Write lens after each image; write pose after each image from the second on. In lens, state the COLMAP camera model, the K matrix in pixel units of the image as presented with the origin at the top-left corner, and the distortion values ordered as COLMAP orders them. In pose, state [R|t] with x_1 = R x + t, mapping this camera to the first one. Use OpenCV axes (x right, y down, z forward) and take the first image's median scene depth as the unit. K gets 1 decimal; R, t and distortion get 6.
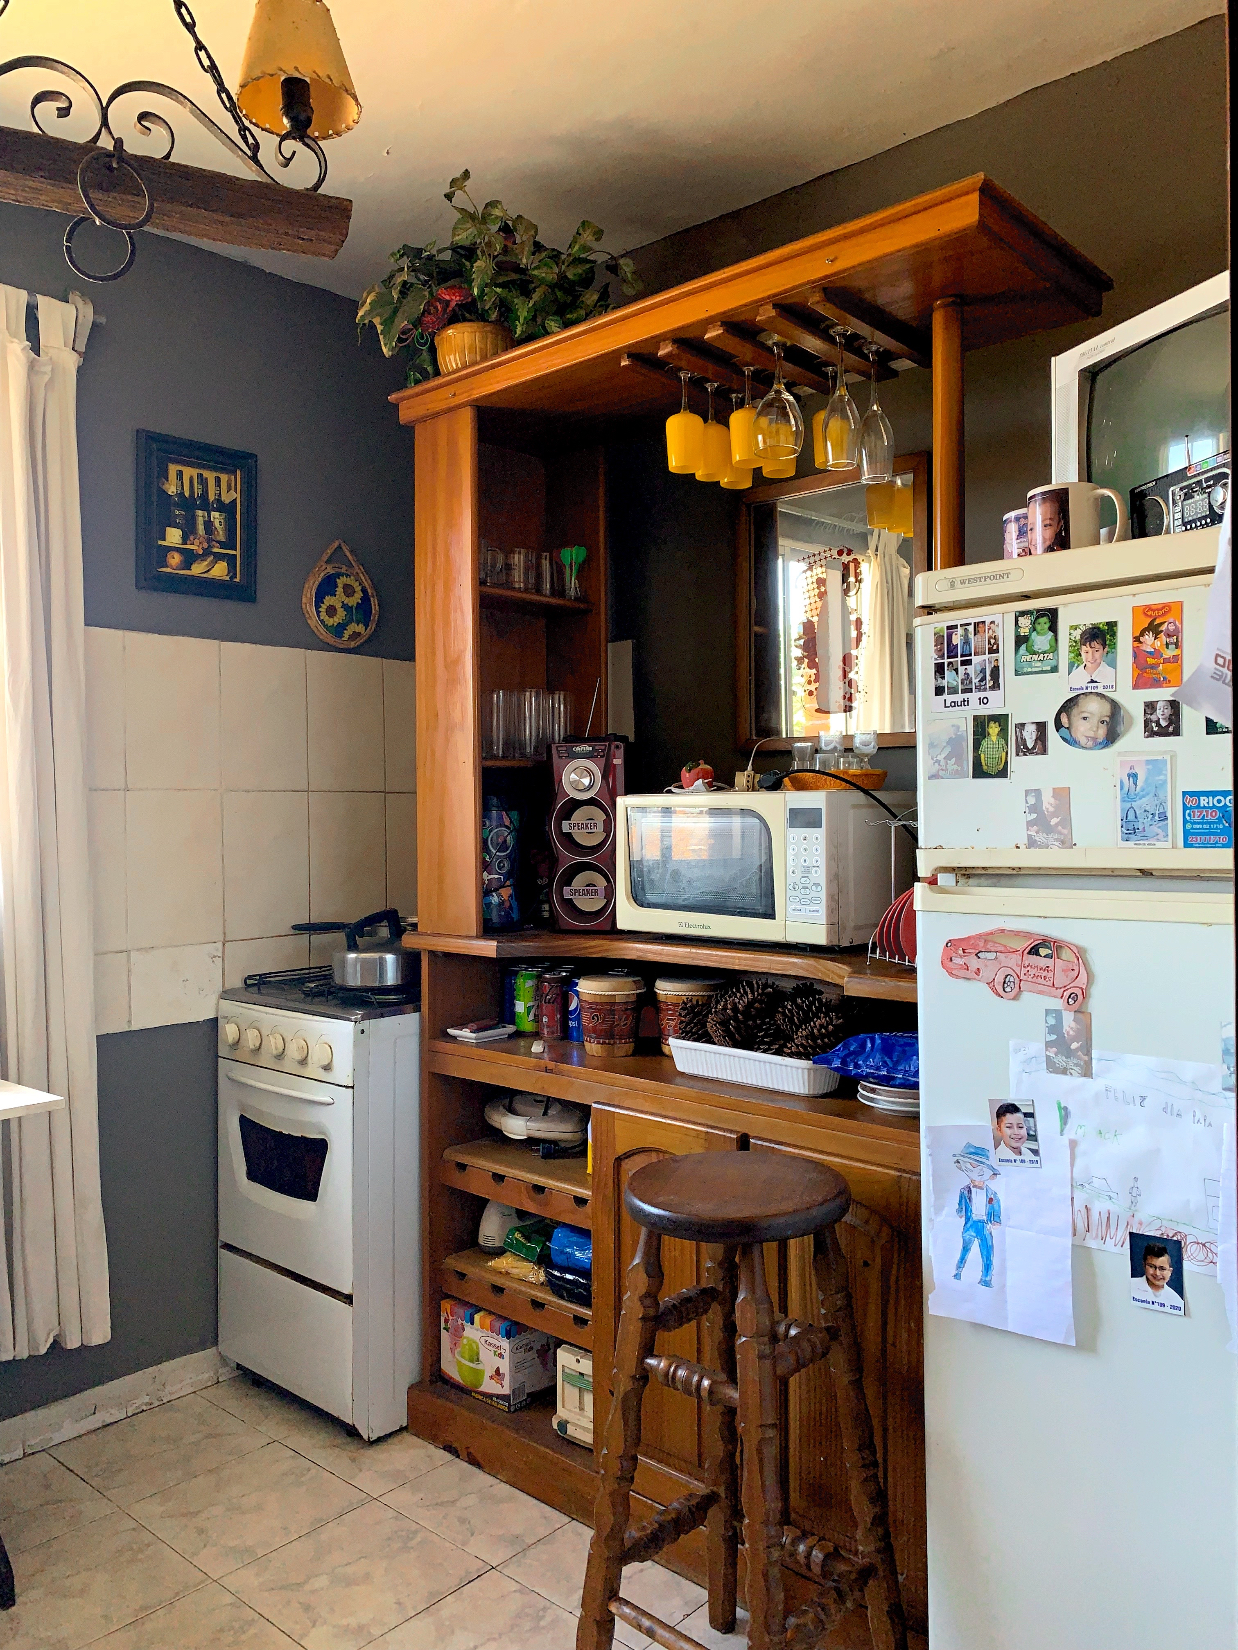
lens RADIAL K [[1268.1, 0, 627.9], [0, 1268.1, 828.7], [0, 0, 1]] dist [0.028029, -0.035924]
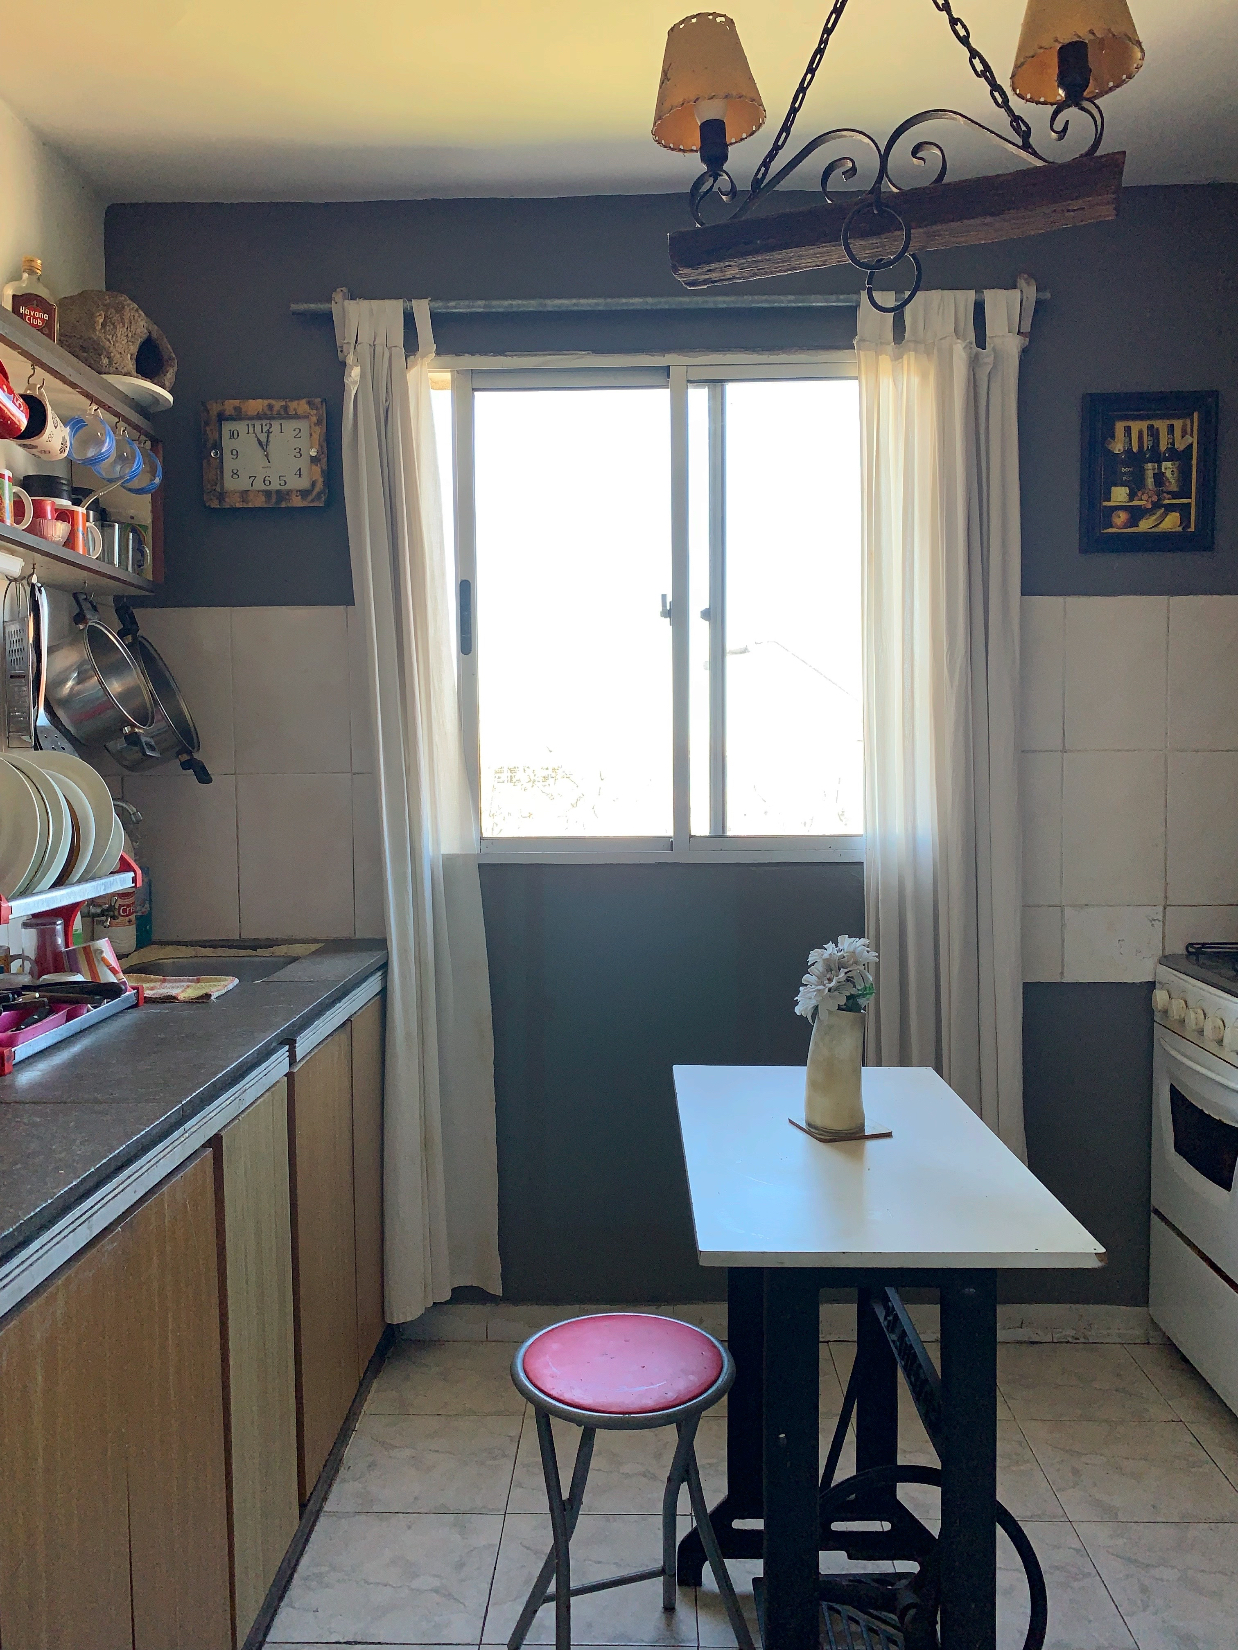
lens RADIAL K [[1268.1, 0, 612.4], [0, 1268.1, 826.7], [0, 0, 1]] dist [0.028029, -0.035924]
pose [[0.640989, 0.057963, -0.765359, 0.165755], [-0.015072, 0.997903, 0.062952, -0.028577], [0.767402, -0.028816, 0.640518, 0.054389]]
